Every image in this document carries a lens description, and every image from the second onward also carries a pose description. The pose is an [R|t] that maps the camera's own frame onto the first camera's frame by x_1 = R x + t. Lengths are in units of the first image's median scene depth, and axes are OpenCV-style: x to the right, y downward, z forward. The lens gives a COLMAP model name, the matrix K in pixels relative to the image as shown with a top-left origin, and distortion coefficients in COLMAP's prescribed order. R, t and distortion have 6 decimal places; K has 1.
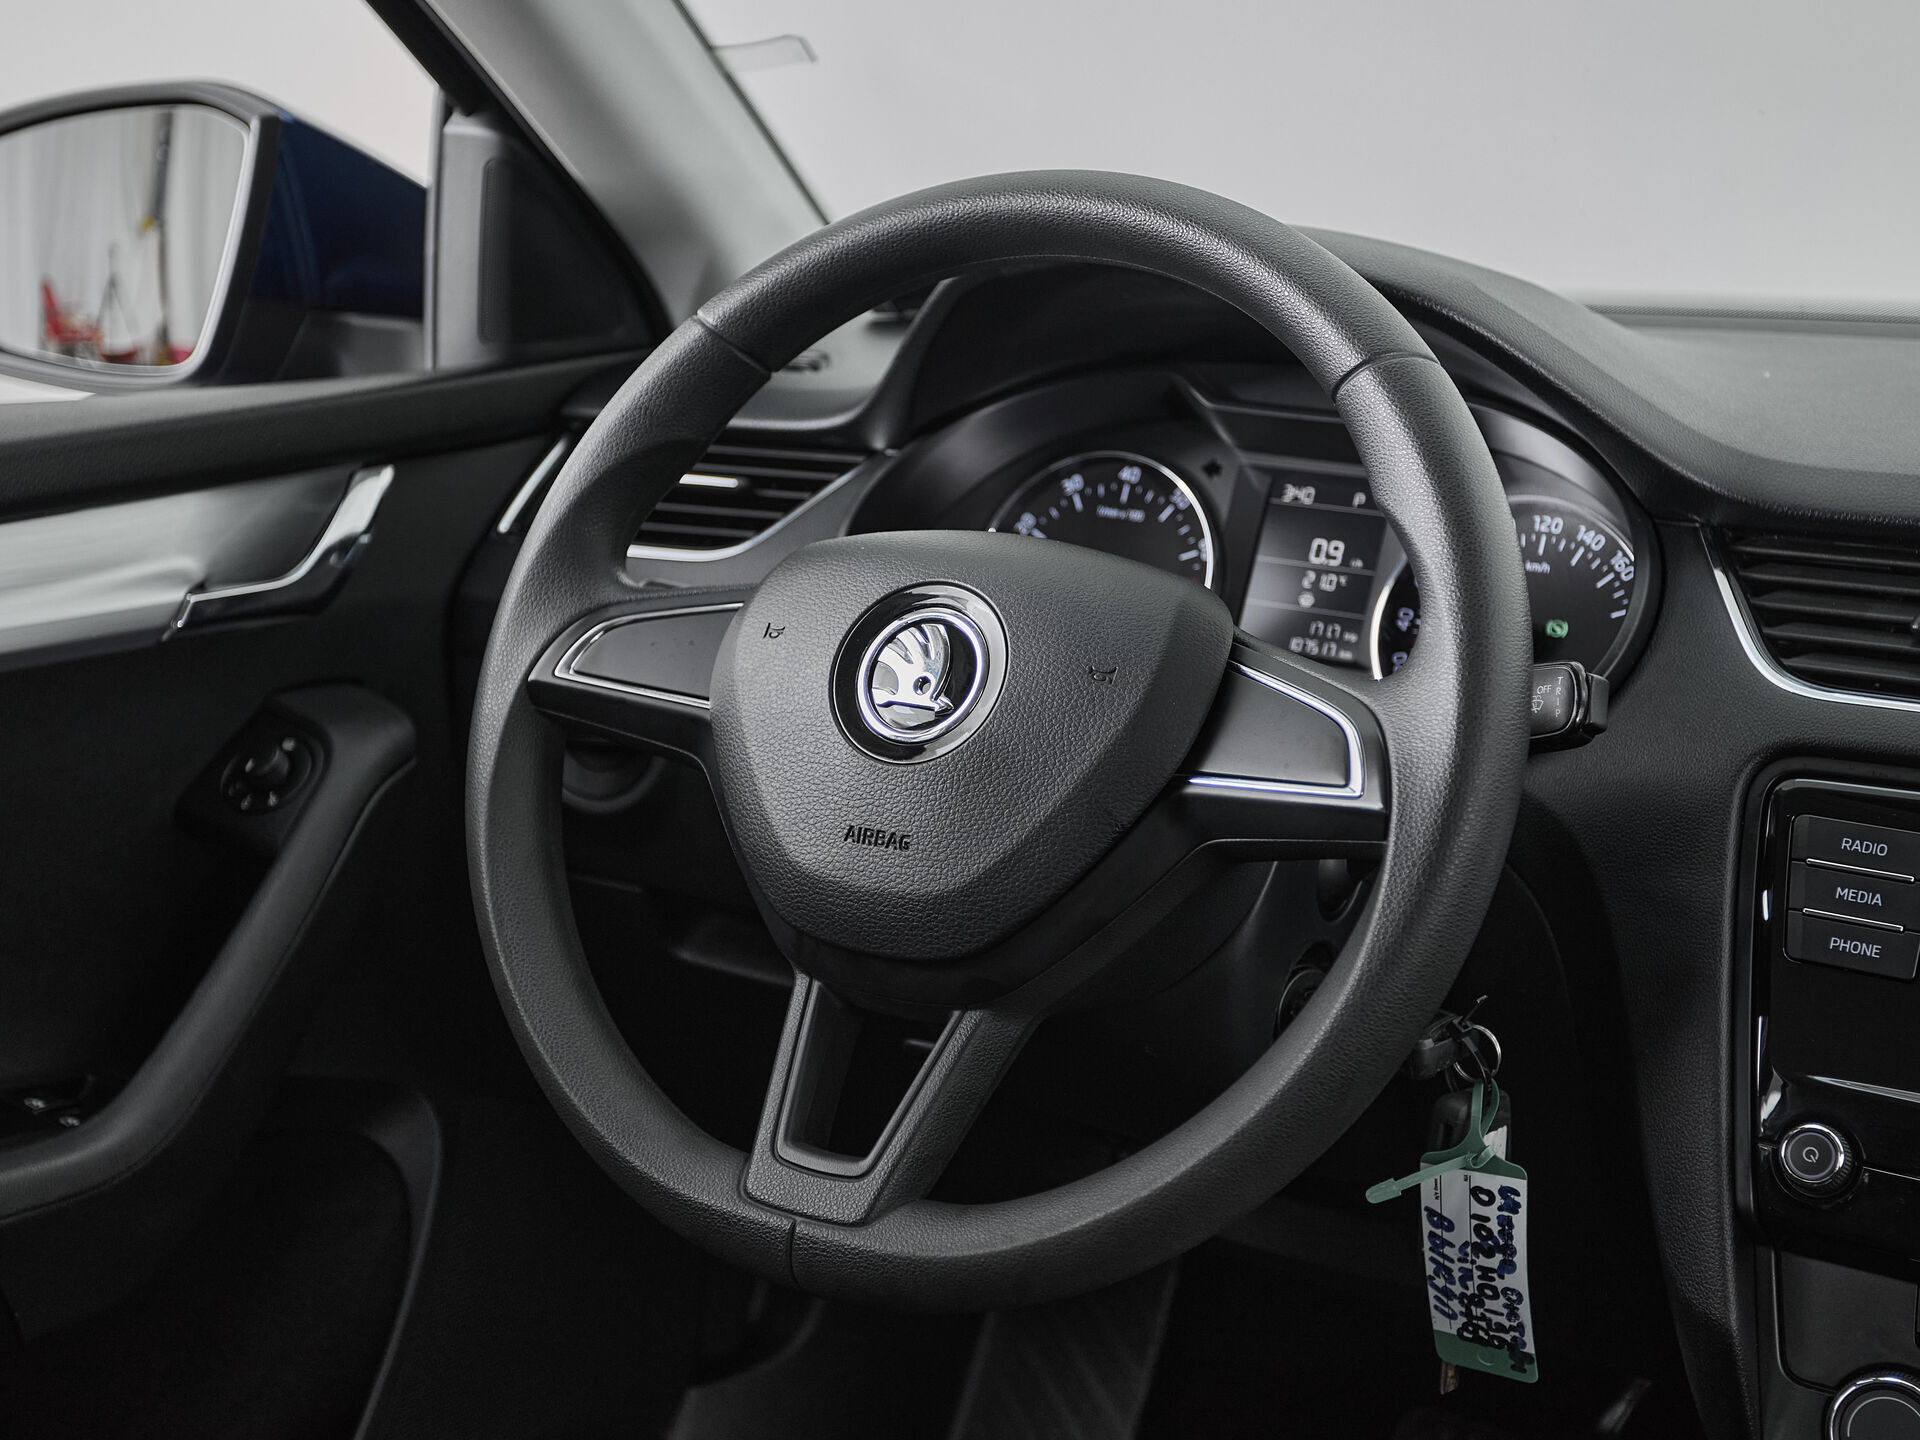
lens RADIAL K [[2679.9, 0, 920.5], [0, 2679.9, 688.0], [0, 0, 1]] dist [0.029226, 0.099704]
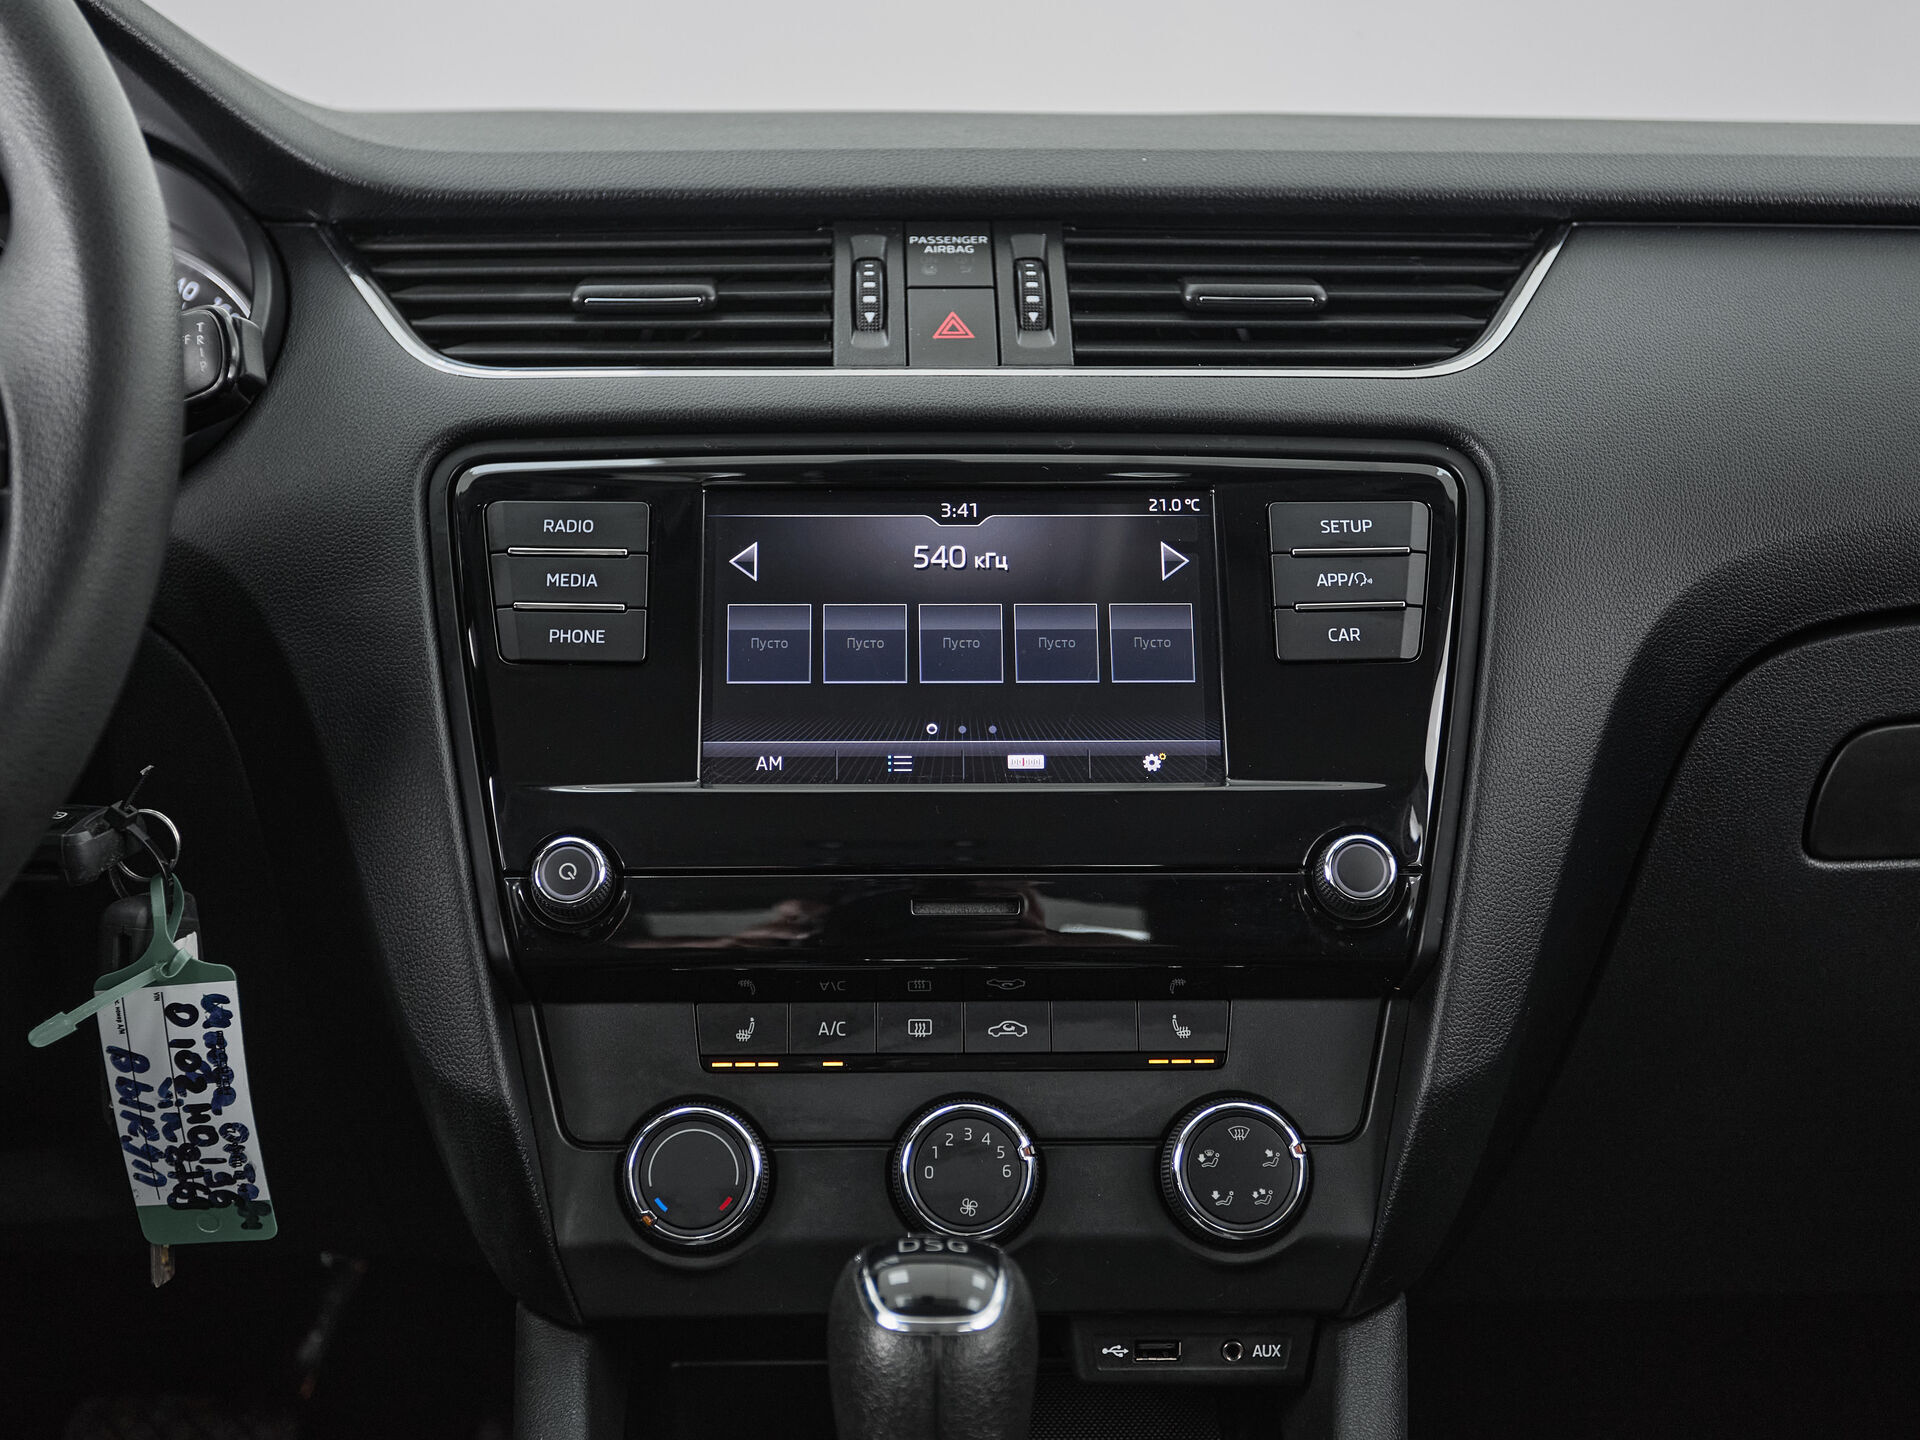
lens RADIAL K [[2404.7, 0, 960.0], [0, 2404.7, 720.0], [0, 0, 1]] dist [-0.025826, 0.073376]
pose [[0.822820, -0.113742, 0.556804, 0.014602], [0.135632, 0.990757, 0.001958, 0.131761], [-0.551880, 0.073909, 0.830642, 0.279691]]
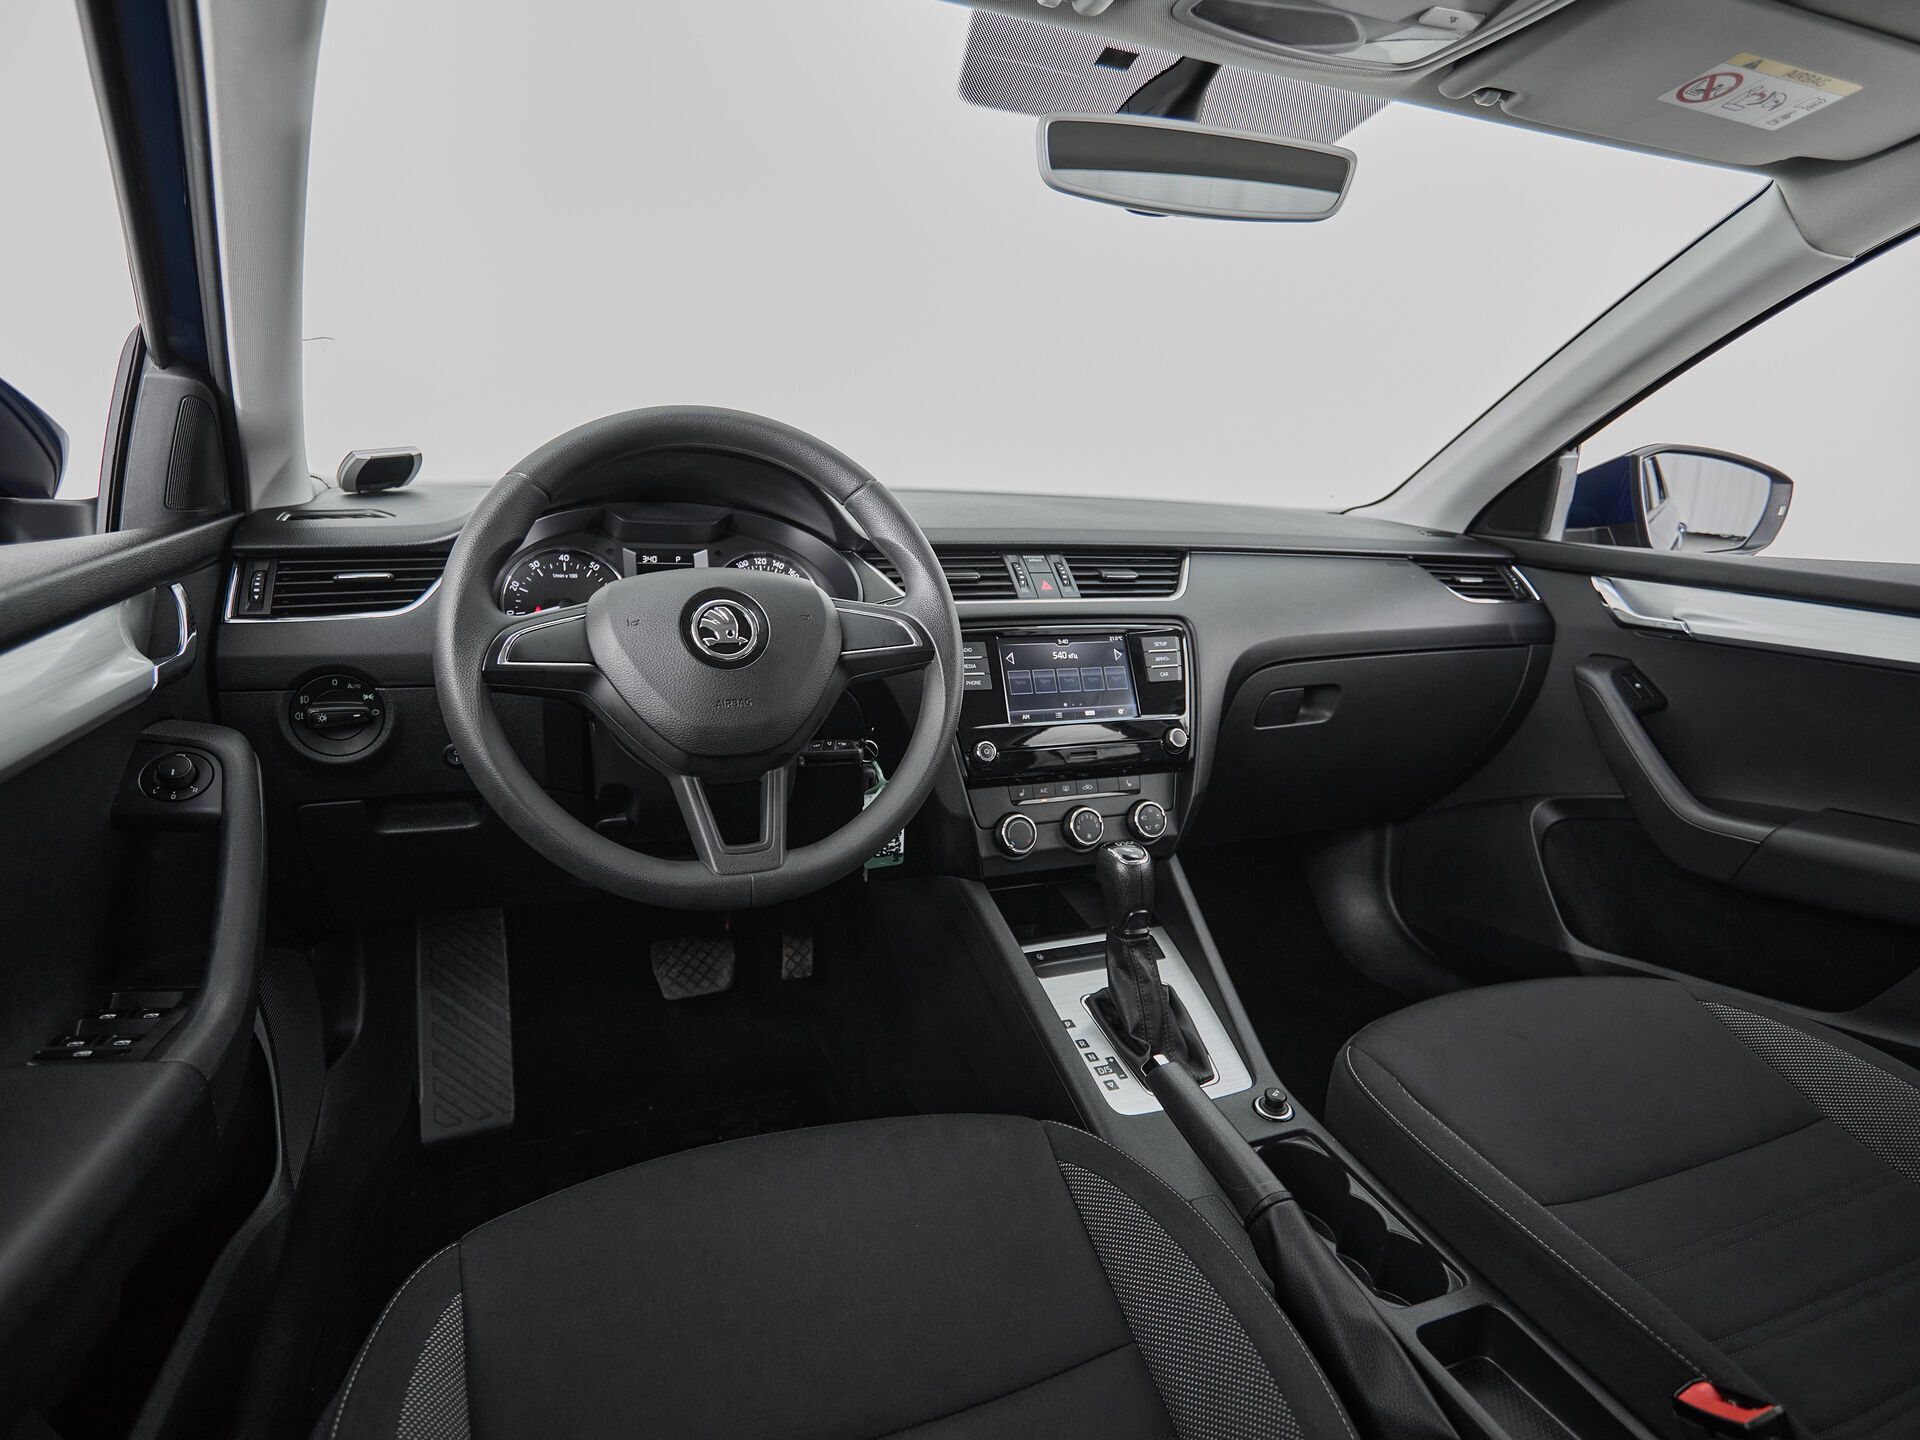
lens RADIAL K [[1050.7, 0, 960.0], [0, 1050.7, 720.0], [0, 0, 1]] dist [-0.005667, -0.001410]
pose [[0.576627, -0.188415, 0.794985, -0.565967], [0.151463, 0.980830, 0.122601, -0.007803], [-0.802845, 0.049715, 0.594111, 0.309590]]
